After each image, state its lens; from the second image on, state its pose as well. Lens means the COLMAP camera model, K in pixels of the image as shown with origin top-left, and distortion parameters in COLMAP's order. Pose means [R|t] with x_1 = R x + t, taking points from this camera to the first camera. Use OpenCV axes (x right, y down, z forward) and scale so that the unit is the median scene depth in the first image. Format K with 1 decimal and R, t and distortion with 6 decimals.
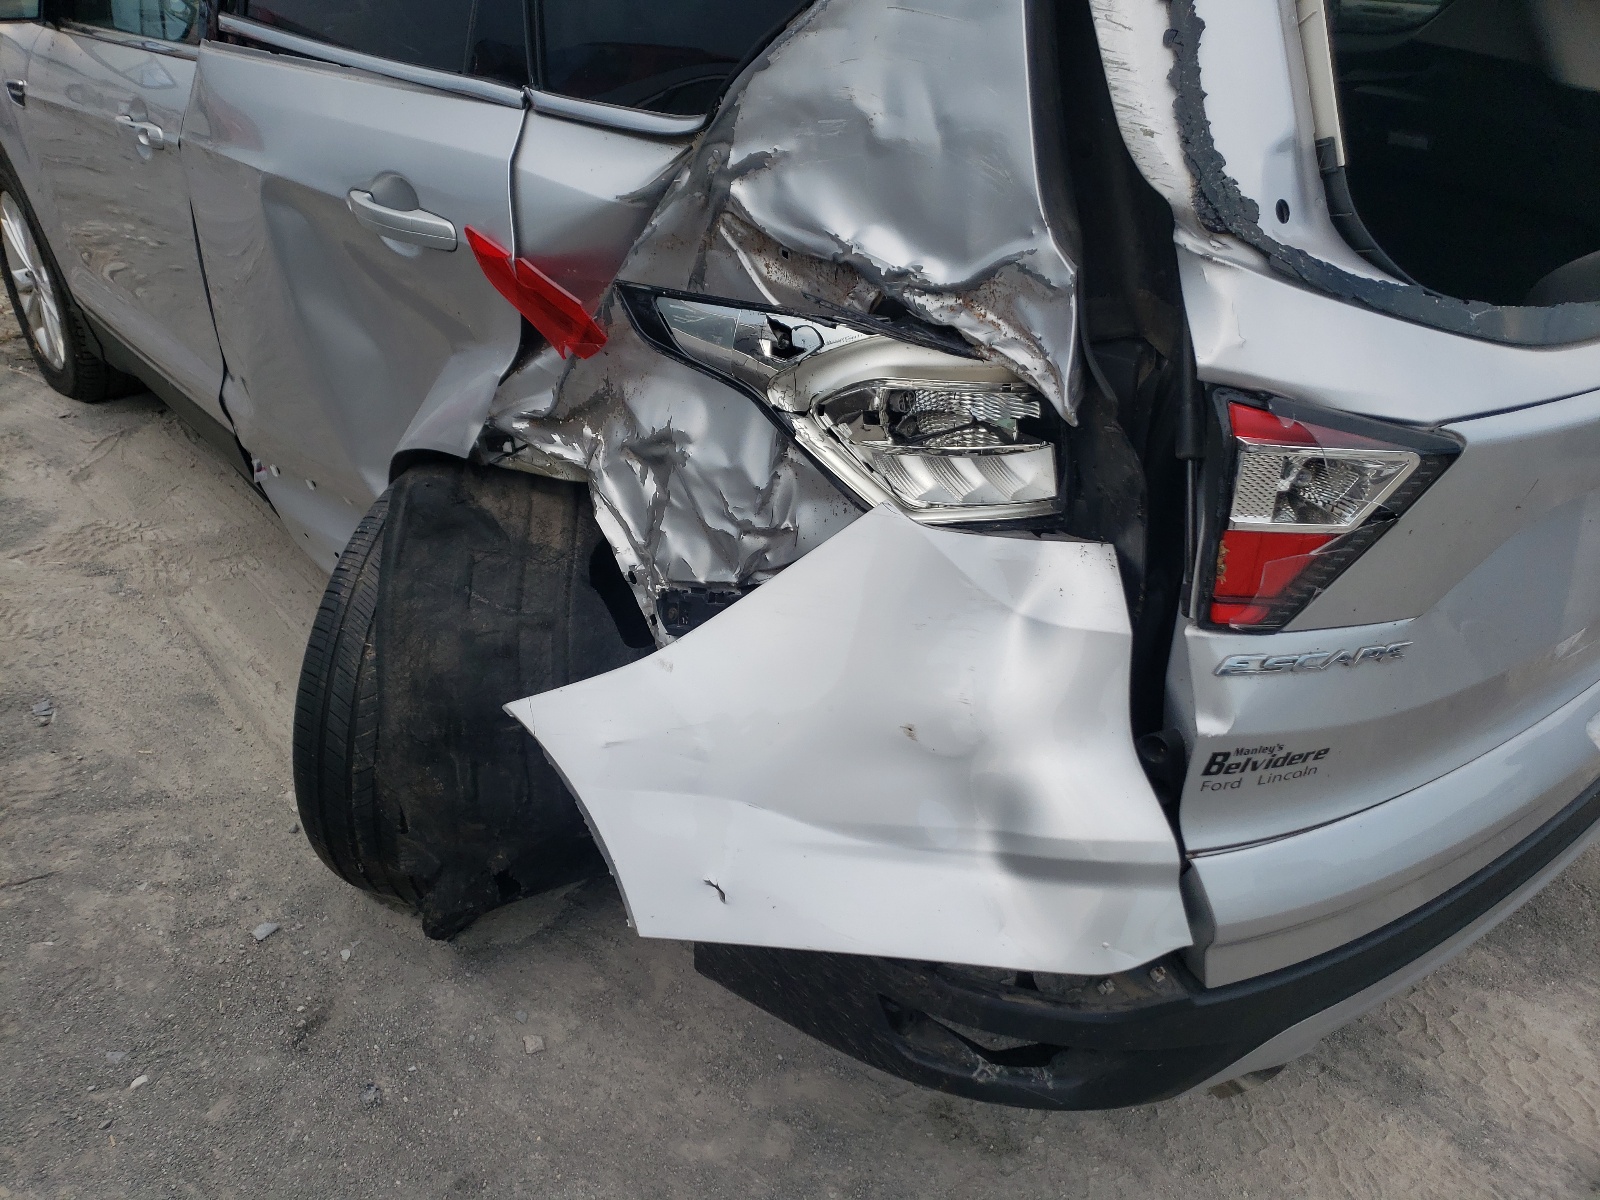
lens RADIAL K [[1230.6, 0, 716.6], [0, 1230.6, 556.7], [0, 0, 1]] dist [0.083059, -0.113324]
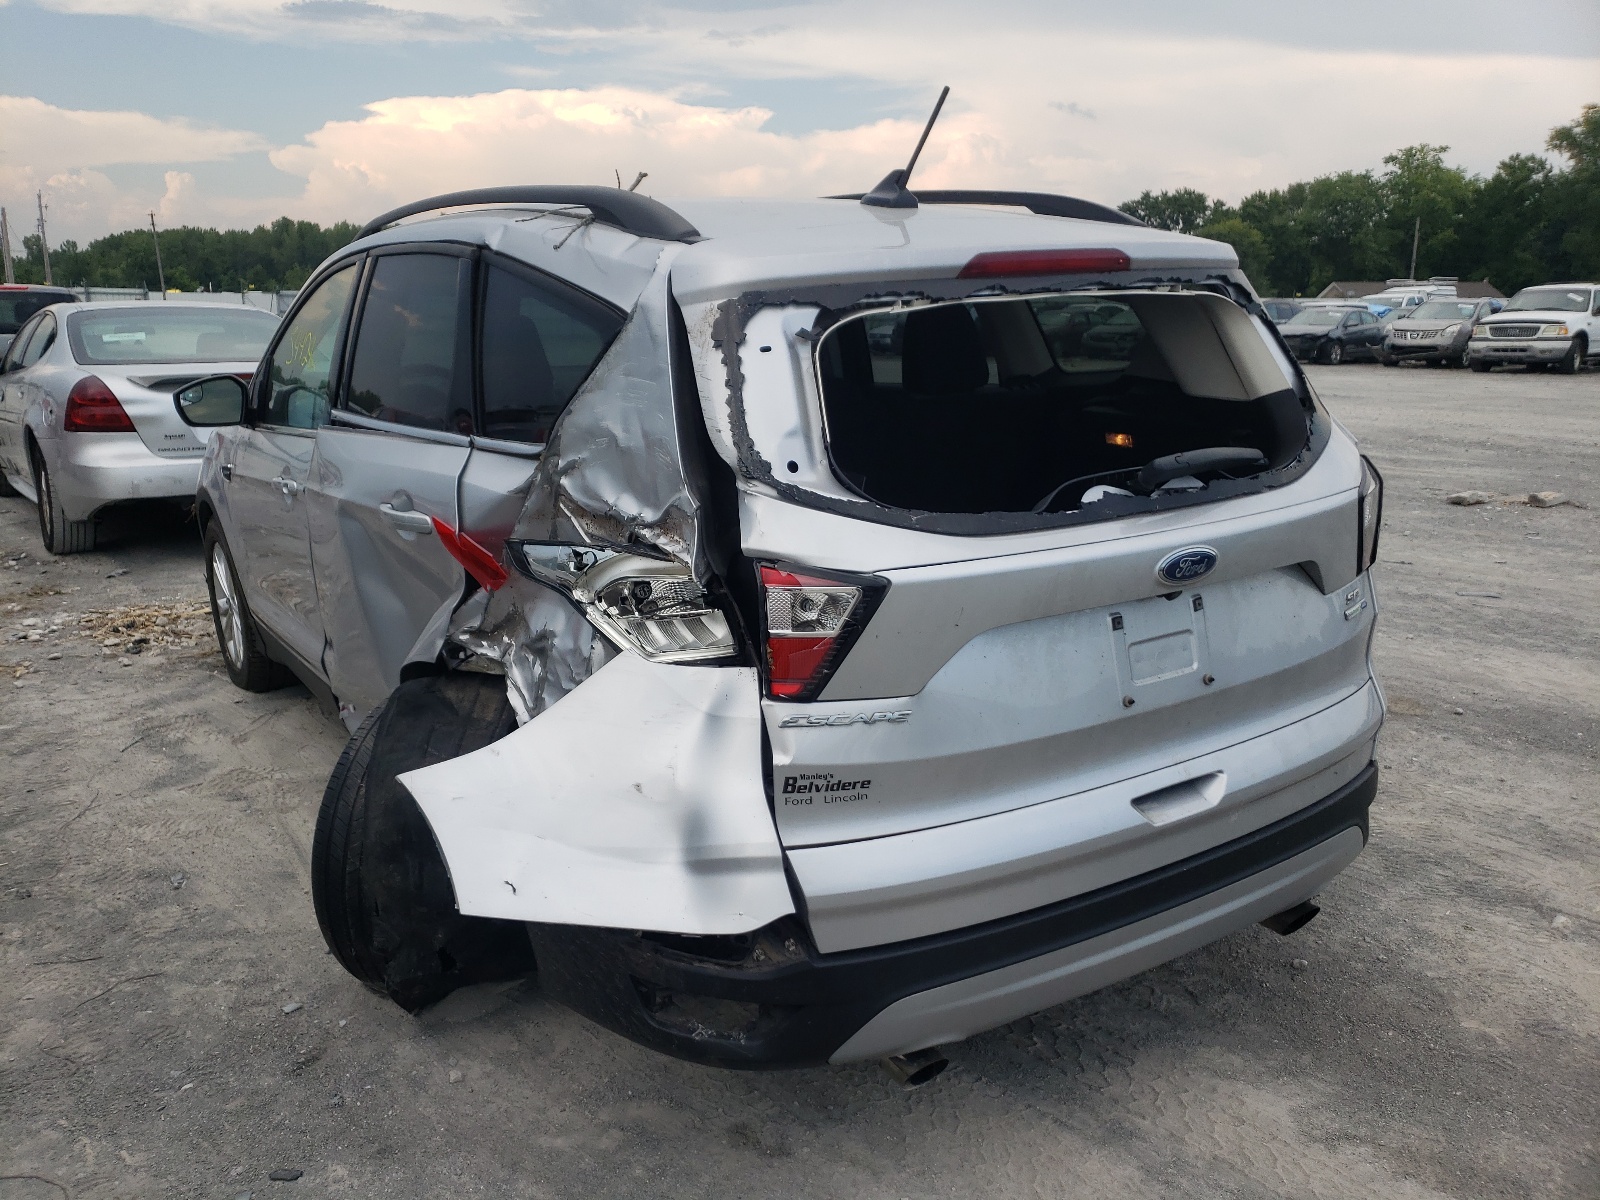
lens RADIAL K [[1230.6, 0, 716.6], [0, 1230.6, 556.7], [0, 0, 1]] dist [0.083059, -0.113324]
pose [[0.987502, -0.045221, -0.150979, 0.400156], [0.001109, 0.959924, -0.280259, 0.236178], [0.157602, 0.276589, 0.947977, -0.463357]]
